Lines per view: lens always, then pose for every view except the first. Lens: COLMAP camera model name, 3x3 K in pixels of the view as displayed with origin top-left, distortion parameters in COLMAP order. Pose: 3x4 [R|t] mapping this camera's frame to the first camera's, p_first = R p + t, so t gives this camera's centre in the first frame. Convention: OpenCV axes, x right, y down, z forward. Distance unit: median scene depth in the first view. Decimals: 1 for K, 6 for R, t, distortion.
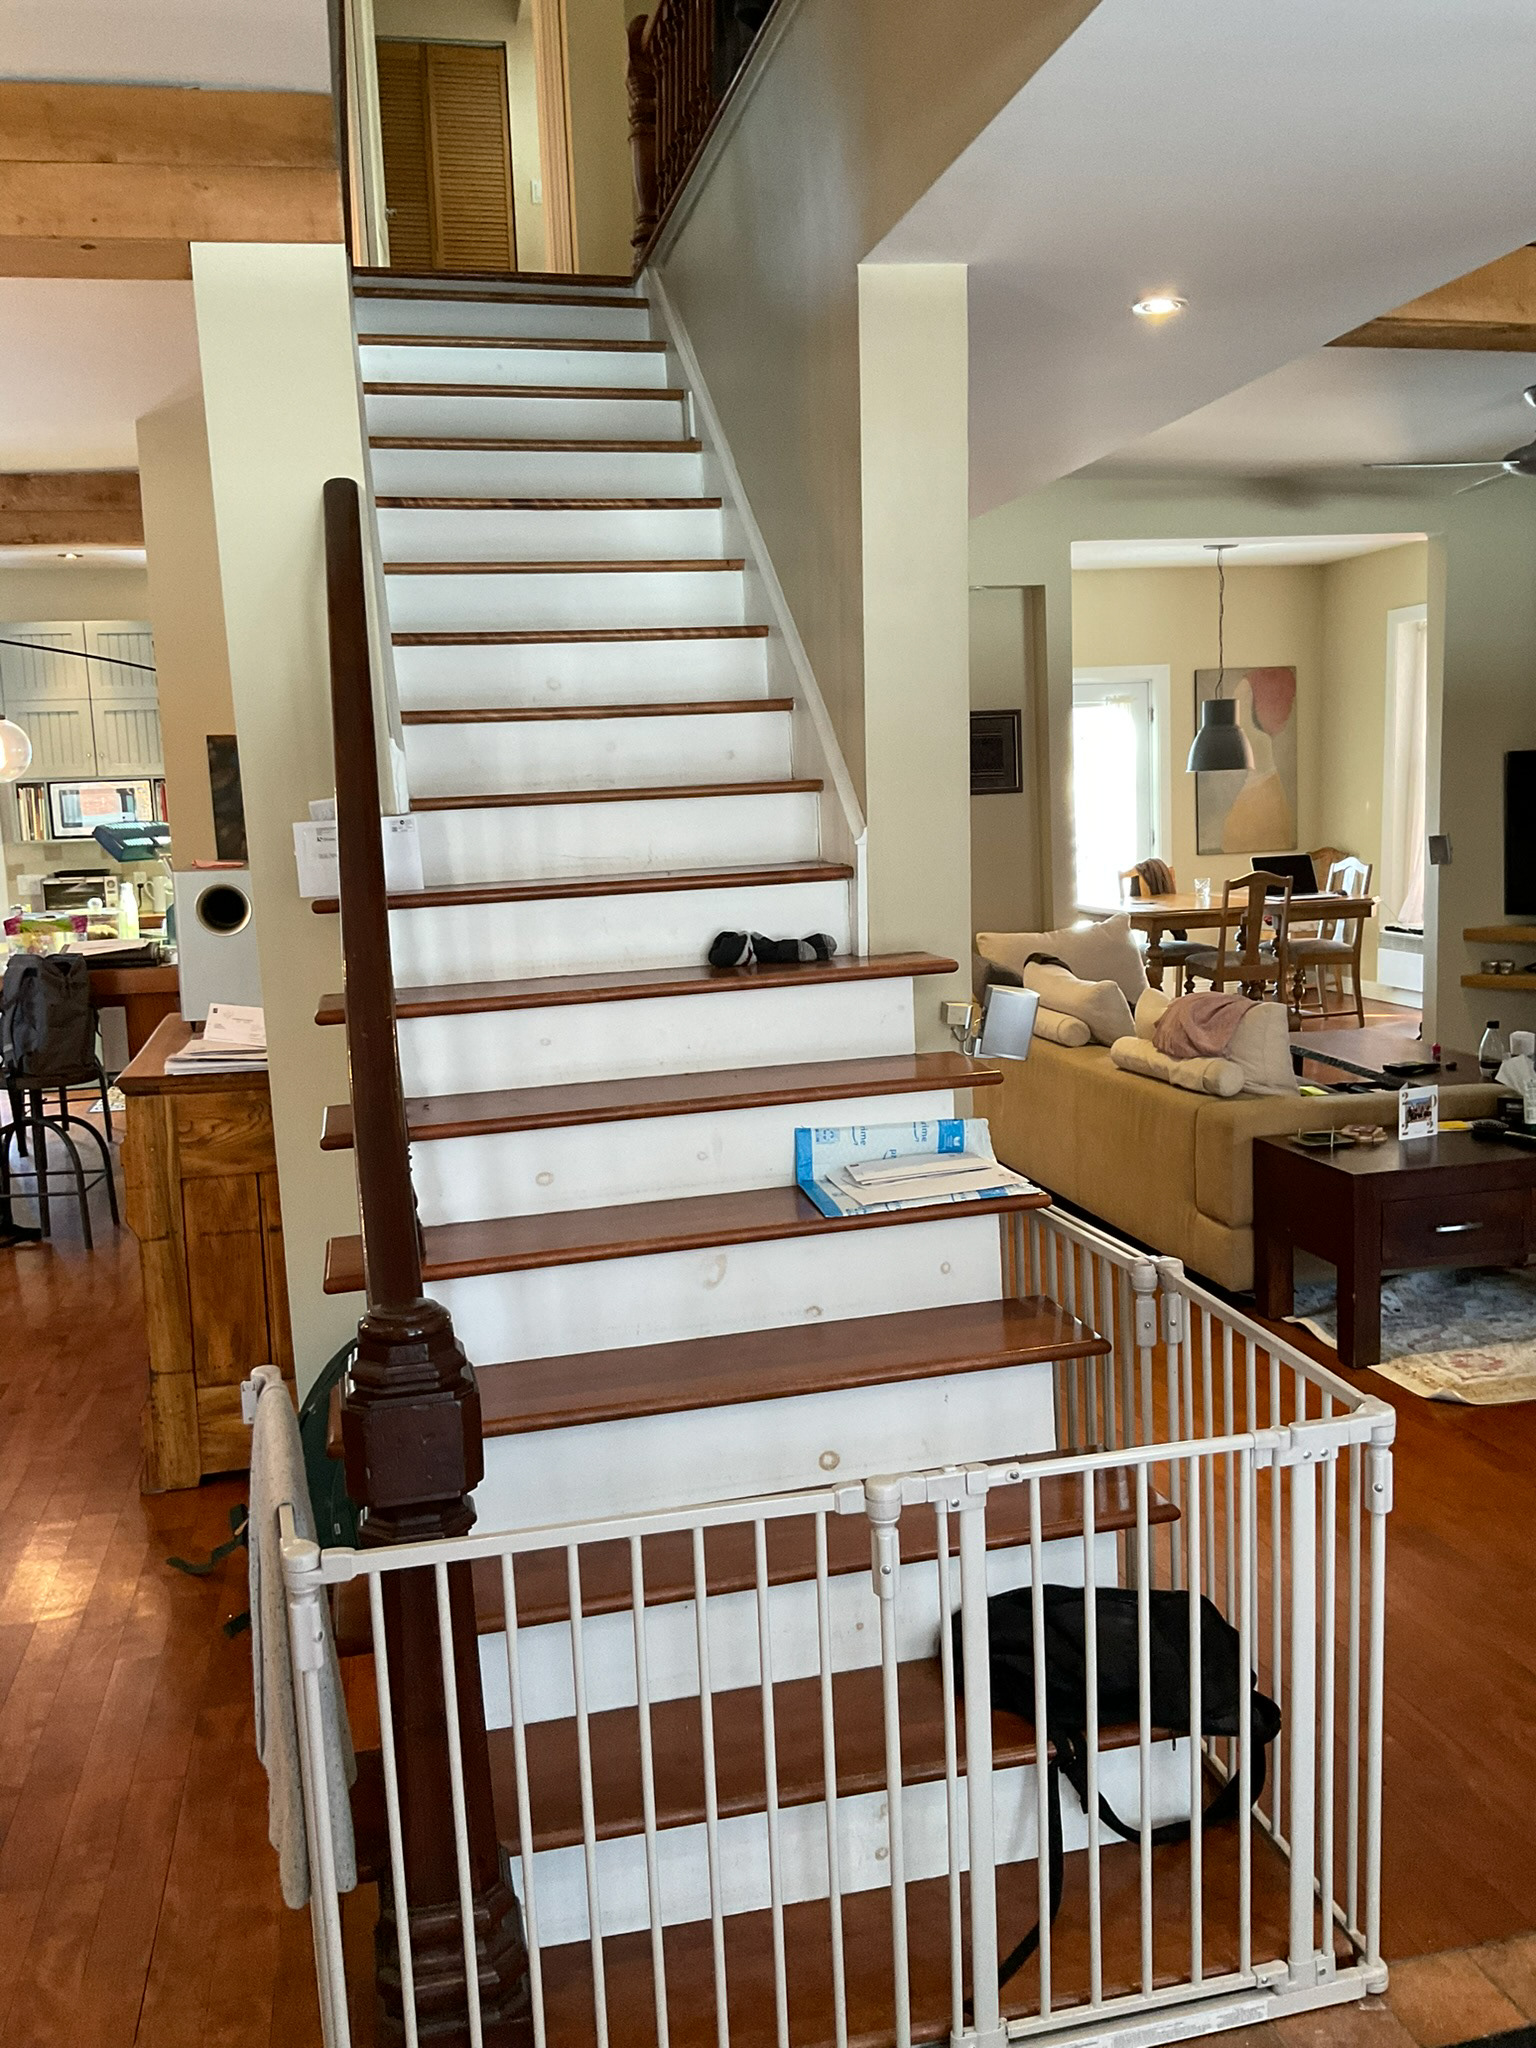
lens RADIAL K [[1710.3, 0, 779.6], [0, 1710.3, 1025.0], [0, 0, 1]] dist [0.041718, -0.088906]
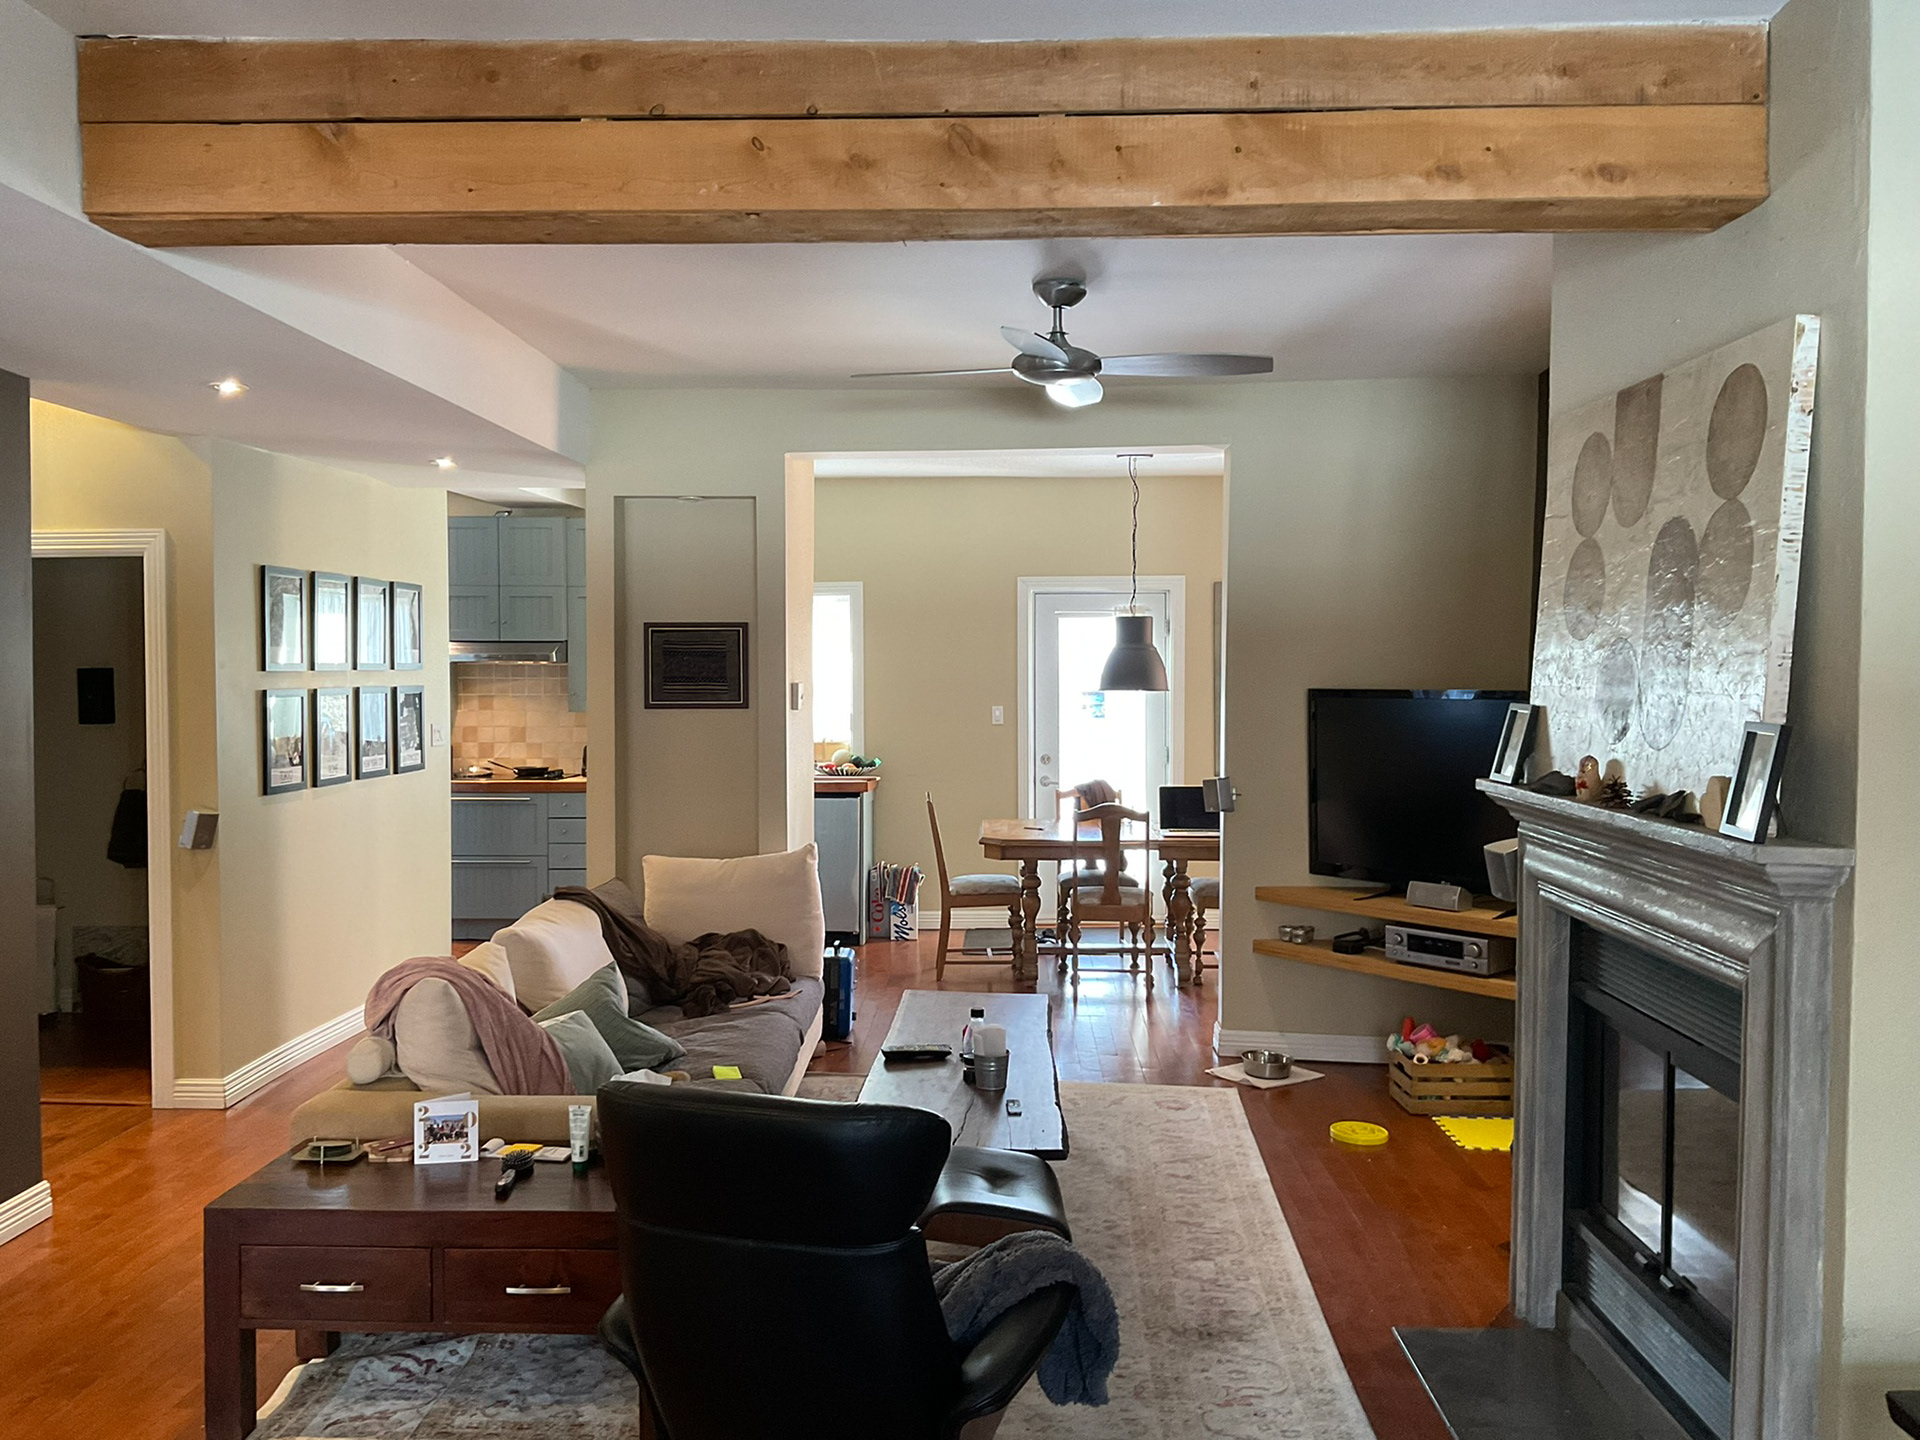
lens RADIAL K [[1603.4, 0, 957.8], [0, 1603.4, 729.9], [0, 0, 1]] dist [0.041718, -0.088906]
pose [[0.961905, 0.048933, -0.268970, 0.814767], [-0.074080, 0.993696, -0.084147, -0.095870], [0.263157, 0.100867, 0.959466, 0.298104]]
